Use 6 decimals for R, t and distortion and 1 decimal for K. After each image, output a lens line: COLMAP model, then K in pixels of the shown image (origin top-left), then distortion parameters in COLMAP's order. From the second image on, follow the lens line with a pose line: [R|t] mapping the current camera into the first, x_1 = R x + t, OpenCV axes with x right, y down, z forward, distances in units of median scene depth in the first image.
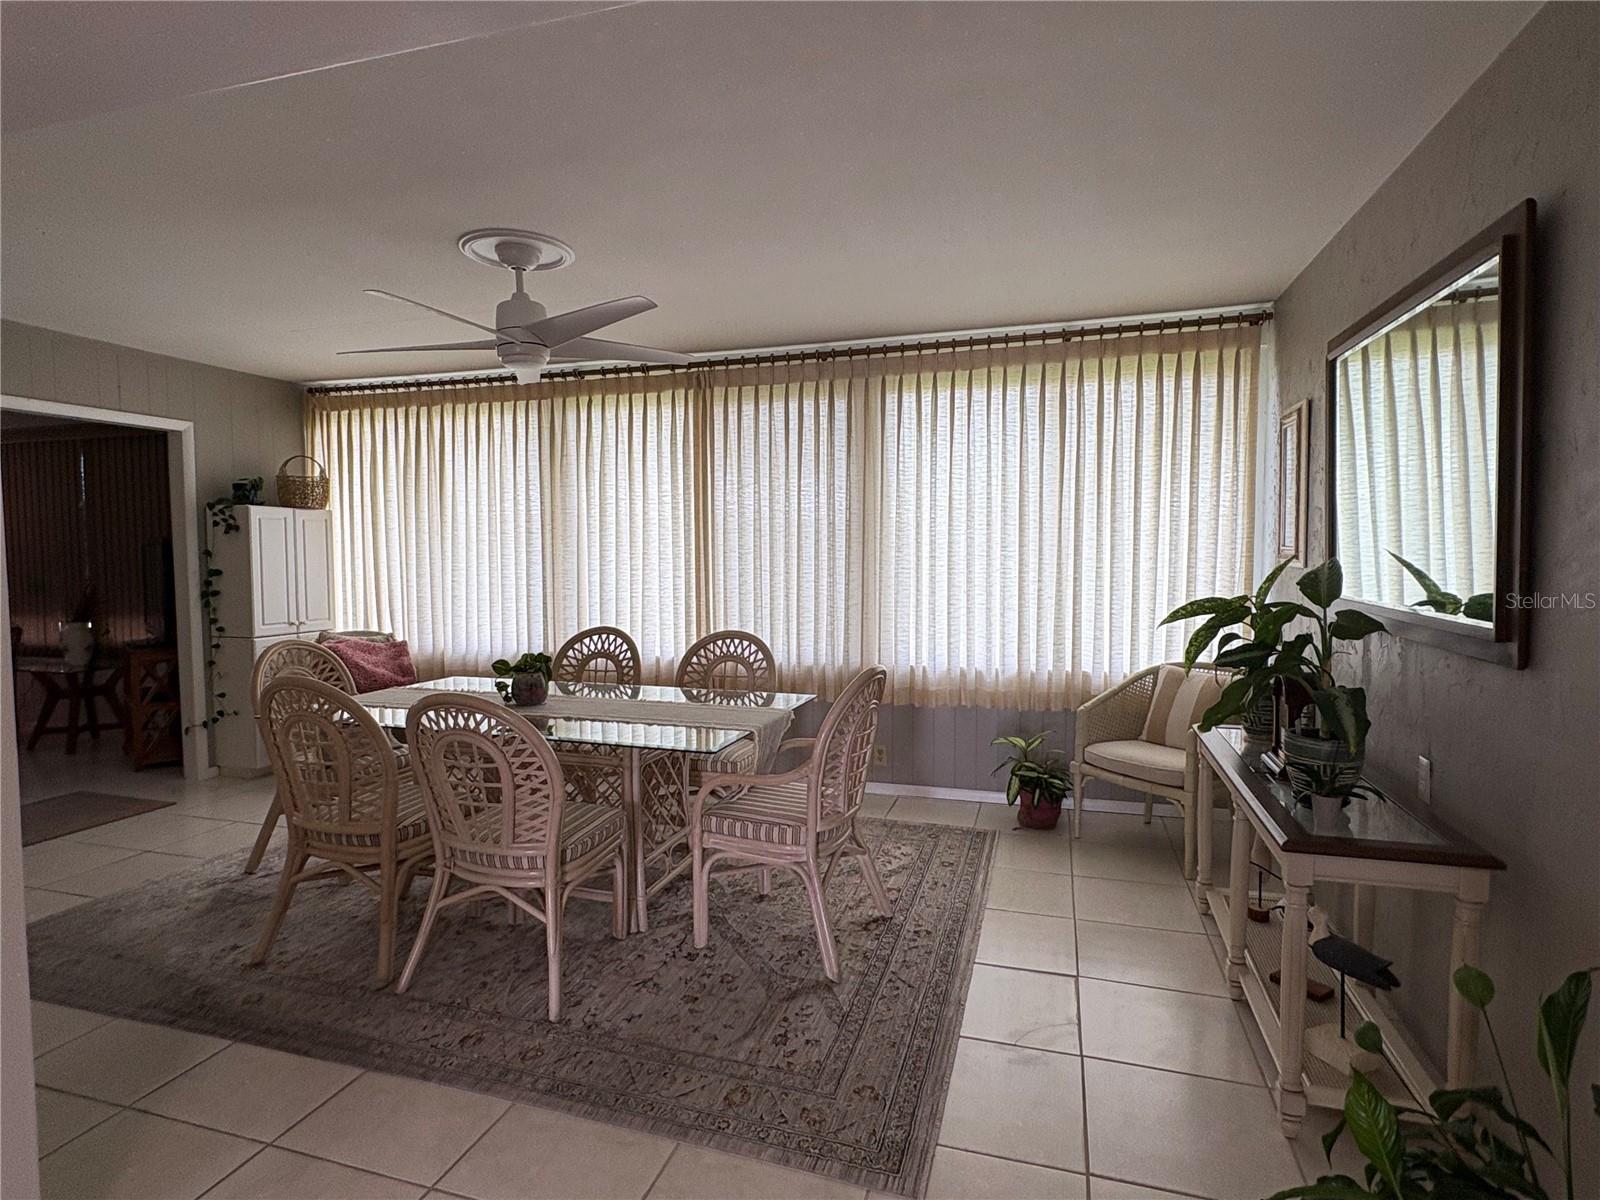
lens RADIAL K [[854.6, 0, 801.4], [0, 854.6, 593.7], [0, 0, 1]] dist [-0.001126, 0.002114]
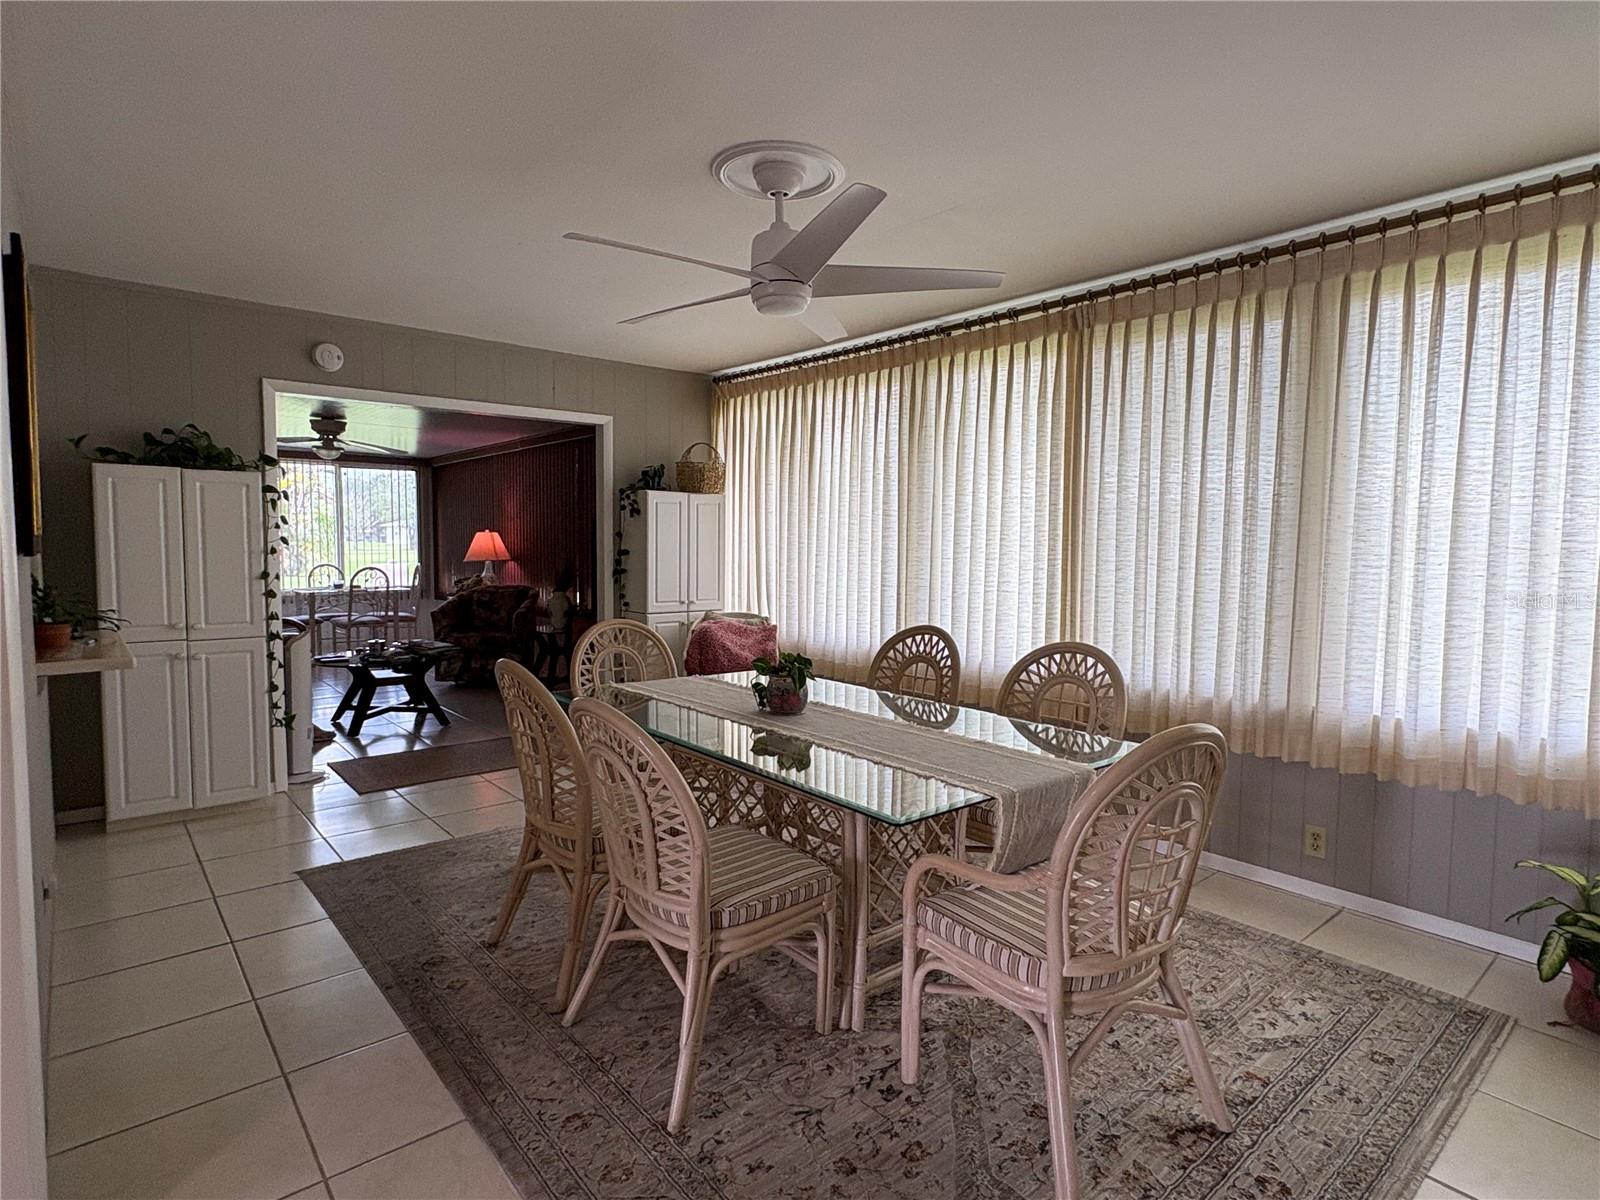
lens RADIAL K [[854.6, 0, 801.4], [0, 854.6, 593.7], [0, 0, 1]] dist [-0.001126, 0.002114]
pose [[0.839895, 0.046146, -0.540783, 0.107912], [-0.039875, 0.998933, 0.023311, -0.006653], [0.541281, 0.001985, 0.840839, 0.211568]]
